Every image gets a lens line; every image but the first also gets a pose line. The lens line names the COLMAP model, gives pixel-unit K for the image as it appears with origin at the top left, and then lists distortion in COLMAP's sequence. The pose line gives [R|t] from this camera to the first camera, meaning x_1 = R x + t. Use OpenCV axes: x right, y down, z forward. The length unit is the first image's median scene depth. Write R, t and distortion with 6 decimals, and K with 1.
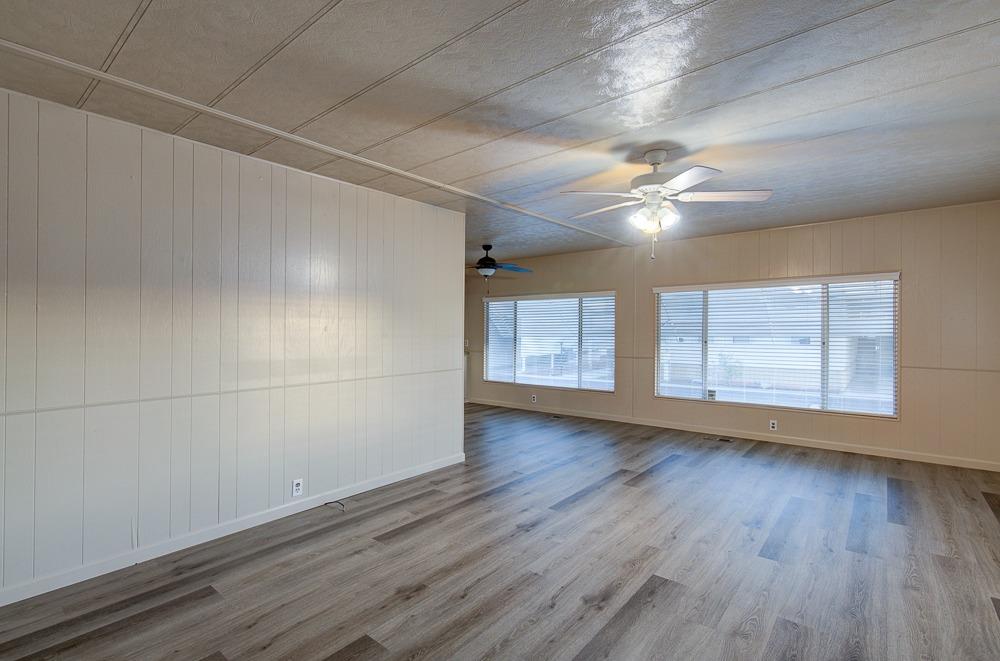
lens RADIAL K [[456.5, 0, 468.0], [0, 456.5, 323.7], [0, 0, 1]] dist [-0.000669, 0.003428]
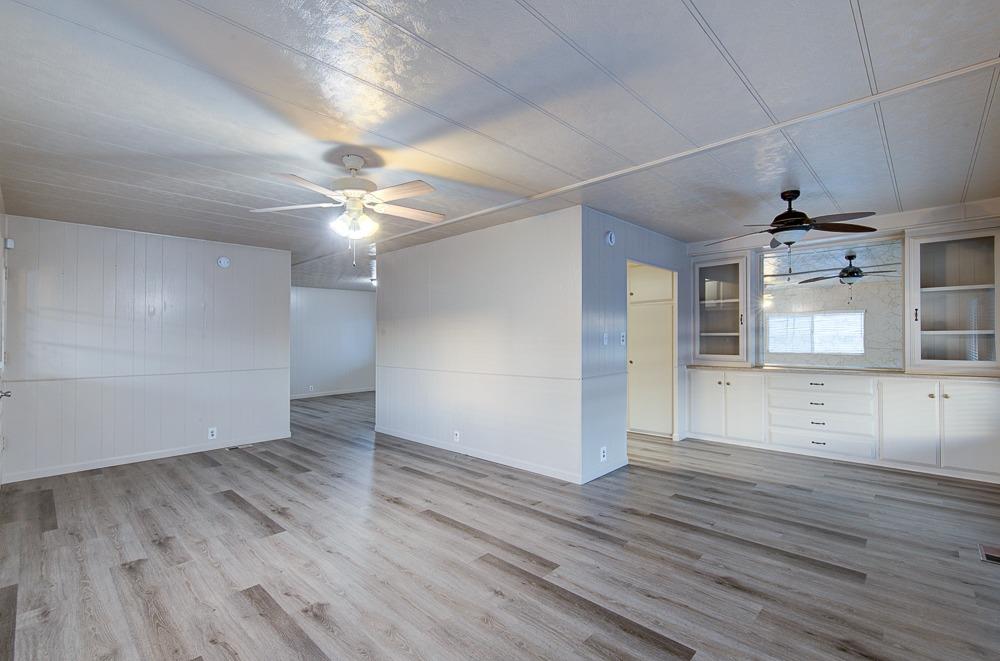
lens RADIAL K [[456.5, 0, 525.5], [0, 456.5, 322.9], [0, 0, 1]] dist [-0.000669, 0.003428]
pose [[-0.003255, -0.028253, -0.999595, 1.236542], [0.027310, 0.999225, -0.028332, -0.000382], [0.999622, -0.027391, -0.002481, 1.210742]]
